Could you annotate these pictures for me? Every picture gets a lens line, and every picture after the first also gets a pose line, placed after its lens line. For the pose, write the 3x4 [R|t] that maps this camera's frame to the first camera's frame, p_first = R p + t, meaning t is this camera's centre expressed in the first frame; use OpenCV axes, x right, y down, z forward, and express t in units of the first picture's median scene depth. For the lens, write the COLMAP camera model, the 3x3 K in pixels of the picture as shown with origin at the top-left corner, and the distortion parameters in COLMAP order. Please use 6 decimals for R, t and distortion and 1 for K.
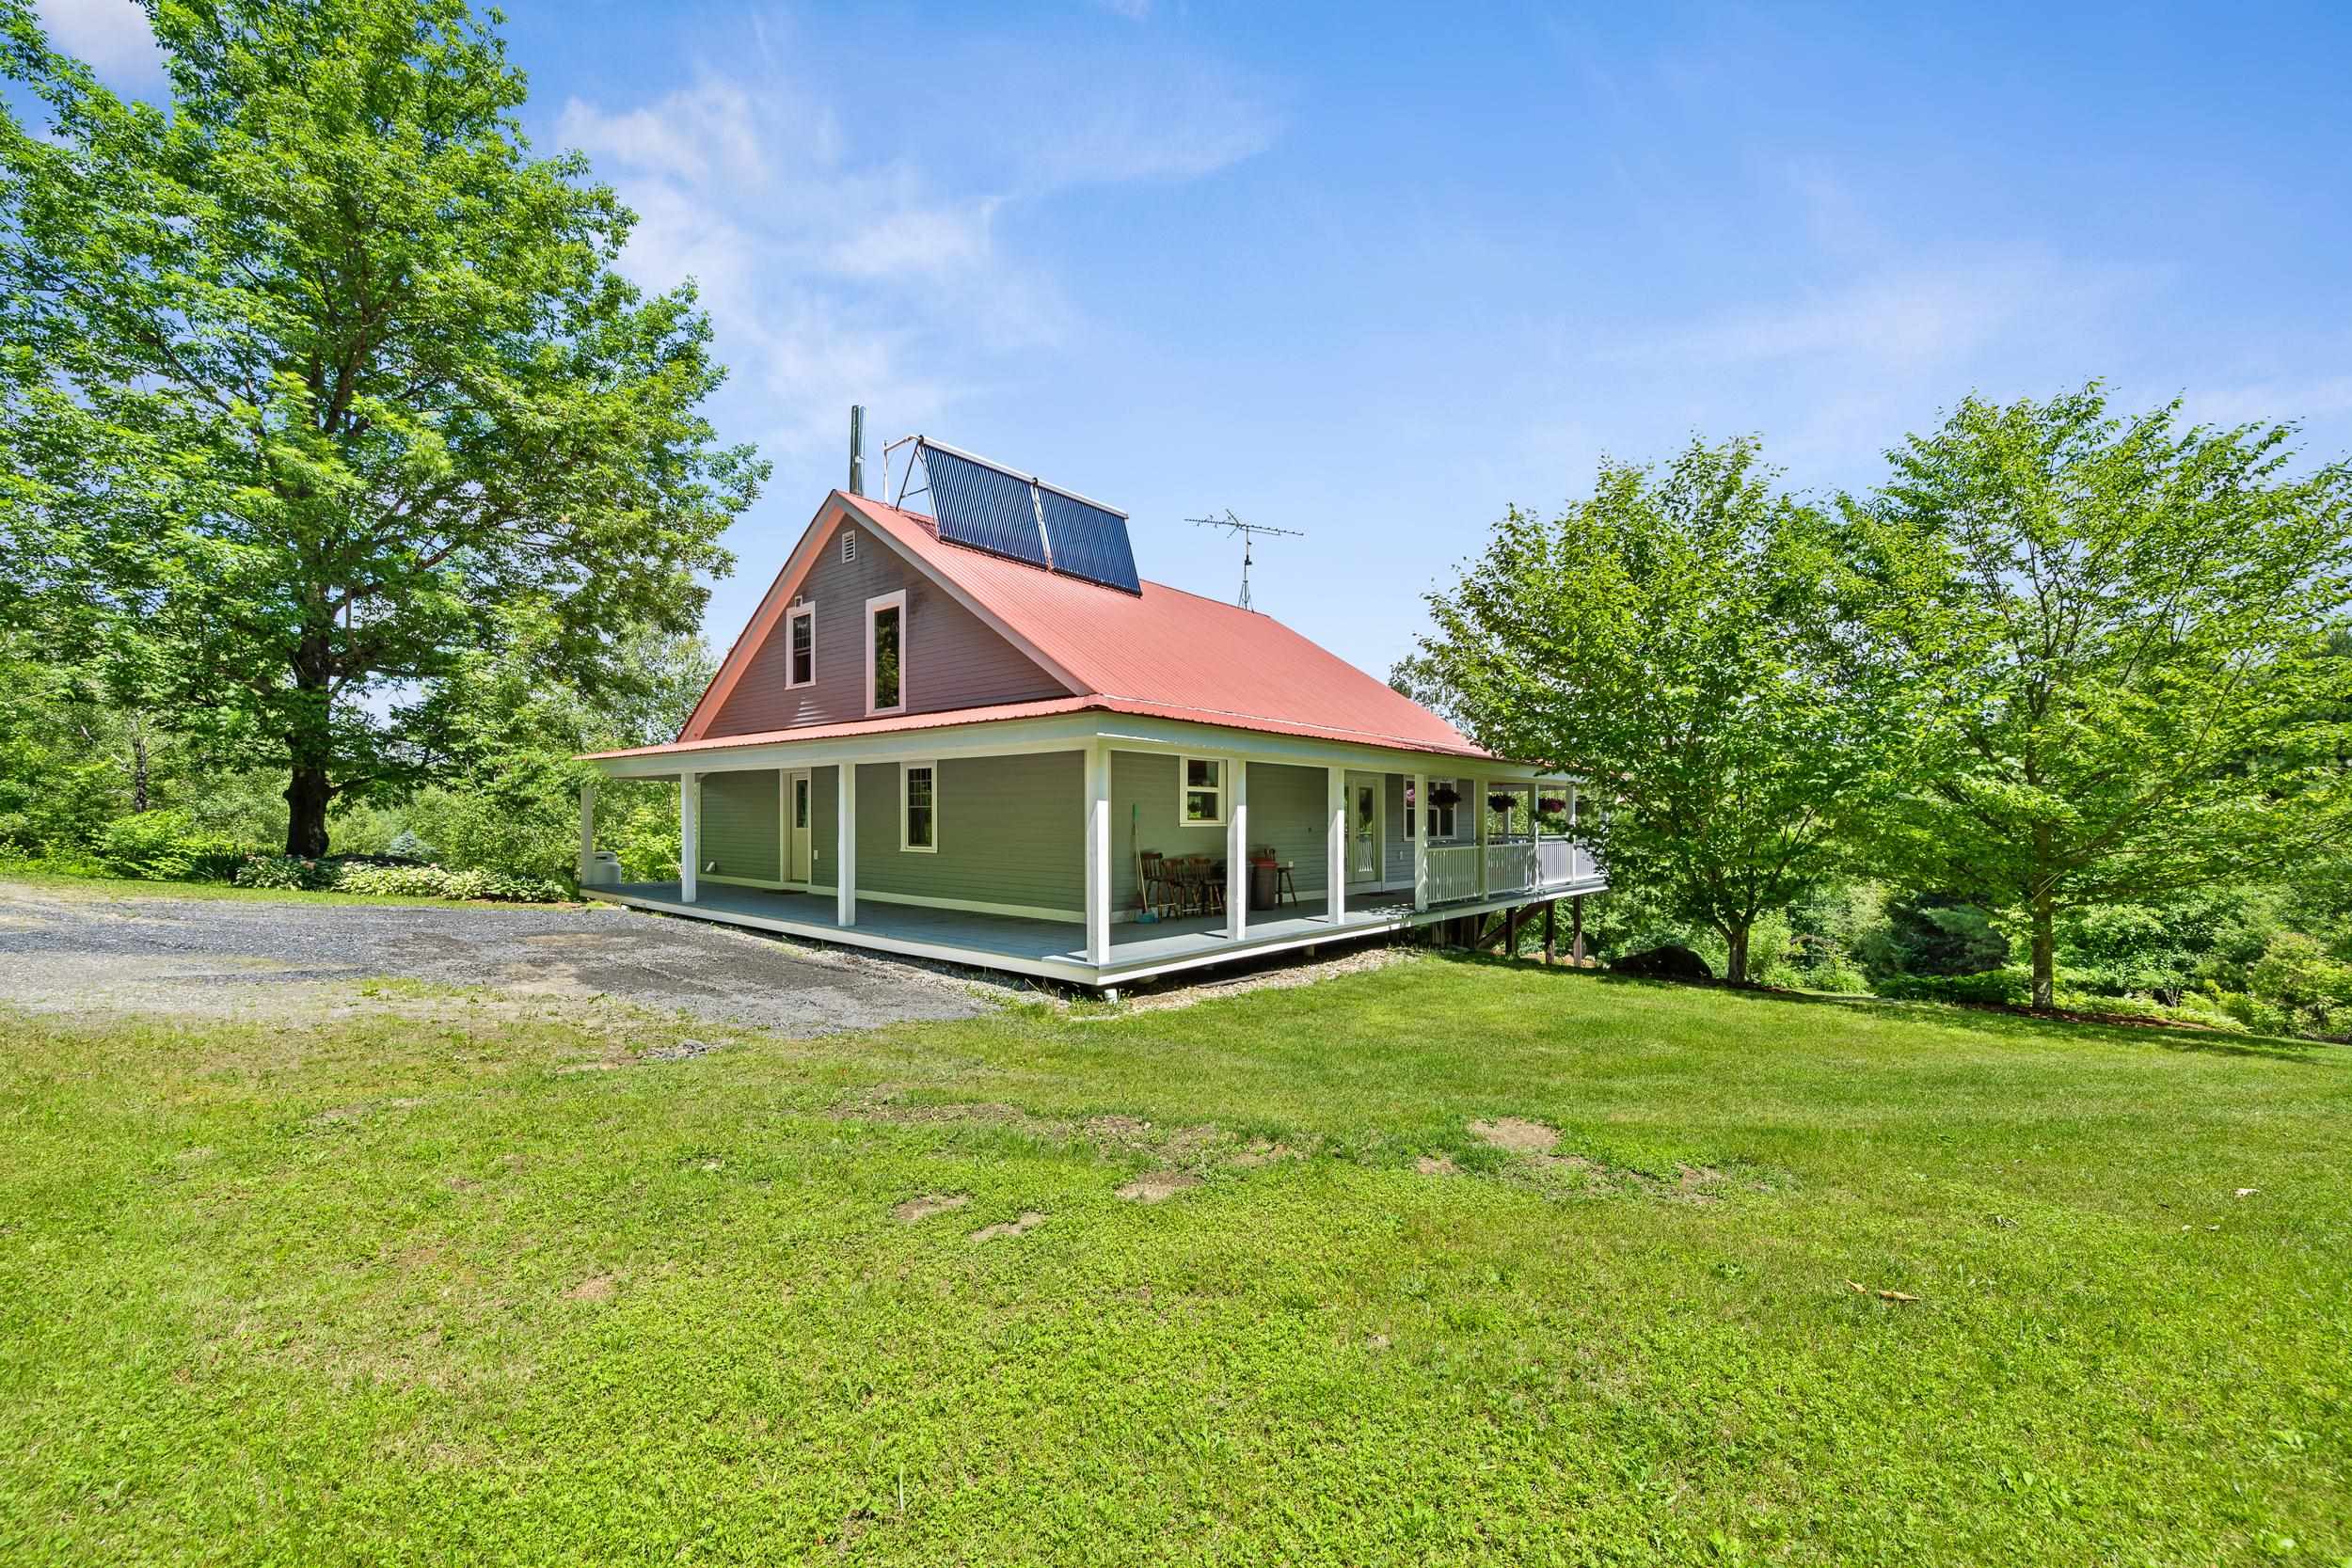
lens RADIAL K [[917.7, 0, 1176.4], [0, 917.7, 825.9], [0, 0, 1]] dist [-0.000164, 0.000033]
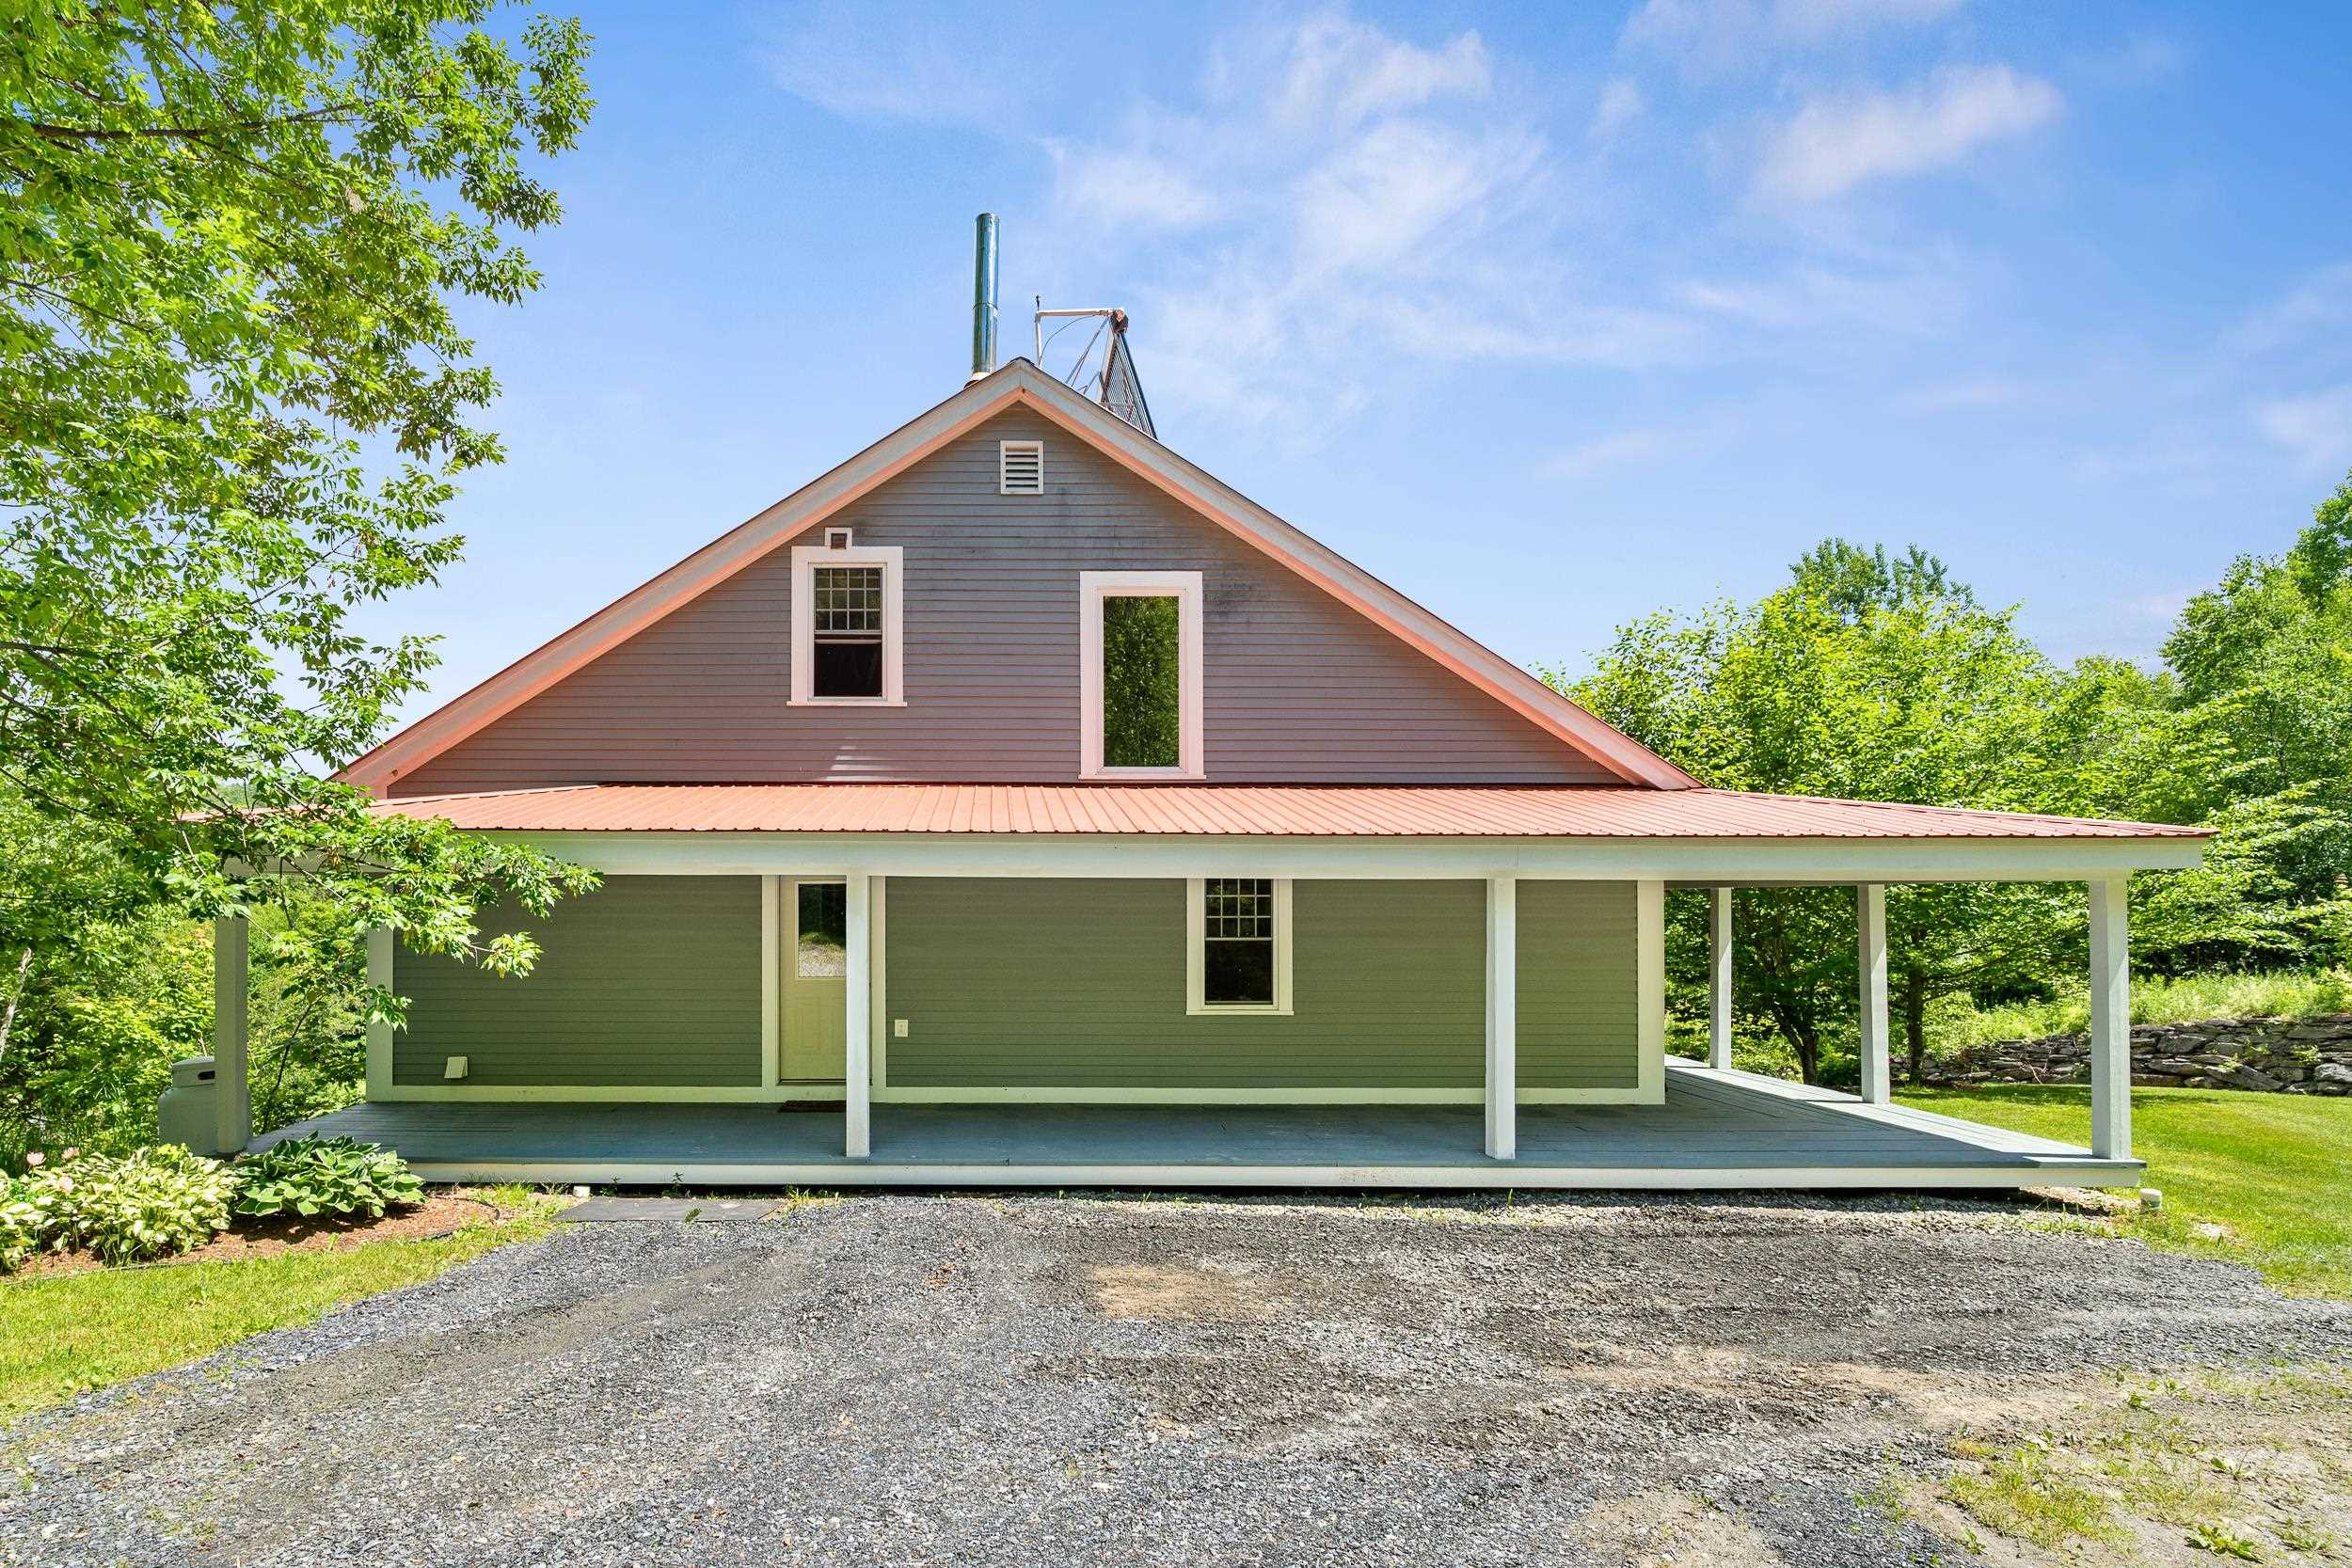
lens RADIAL K [[1040.9, 0, 1176.0], [0, 1040.9, 919.0], [0, 0, 1]] dist [0.001123, 0.000069]
pose [[0.757726, 0.001861, 0.652570, -0.750185], [0.005028, 0.999950, -0.008690, -0.028575], [-0.652553, 0.009866, 0.757679, 0.505925]]
